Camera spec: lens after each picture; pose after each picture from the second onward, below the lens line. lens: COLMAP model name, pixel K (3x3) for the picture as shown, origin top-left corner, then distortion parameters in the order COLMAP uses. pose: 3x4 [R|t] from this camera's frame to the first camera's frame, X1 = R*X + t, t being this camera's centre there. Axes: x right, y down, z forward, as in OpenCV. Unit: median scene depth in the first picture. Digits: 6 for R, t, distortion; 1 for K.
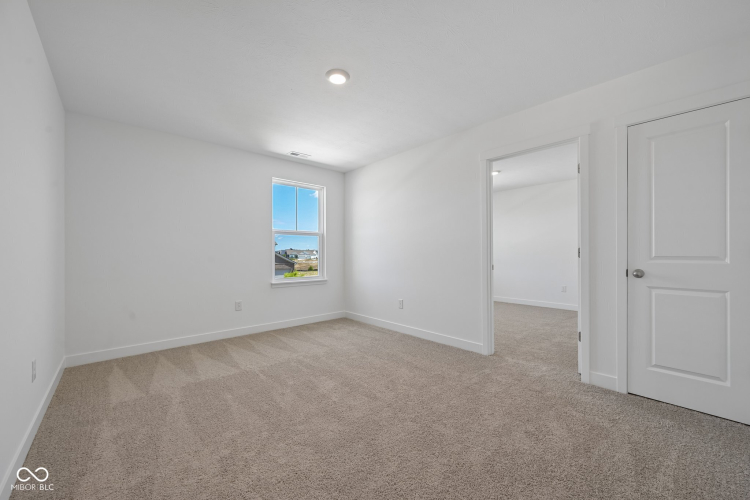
lens RADIAL K [[296.5, 0, 375.0], [0, 296.5, 250.0], [0, 0, 1]] dist [0.000889, 0.000386]
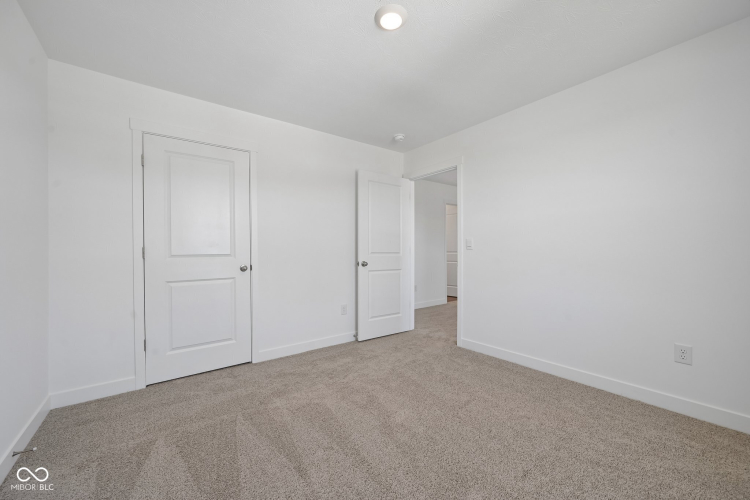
lens RADIAL K [[296.5, 0, 375.0], [0, 296.5, 250.0], [0, 0, 1]] dist [0.000889, 0.000386]
pose [[0.073785, -0.010512, 0.997219, -0.695734], [0.000384, 0.999945, 0.010512, -0.009663], [-0.997274, -0.000392, 0.073785, 0.826458]]
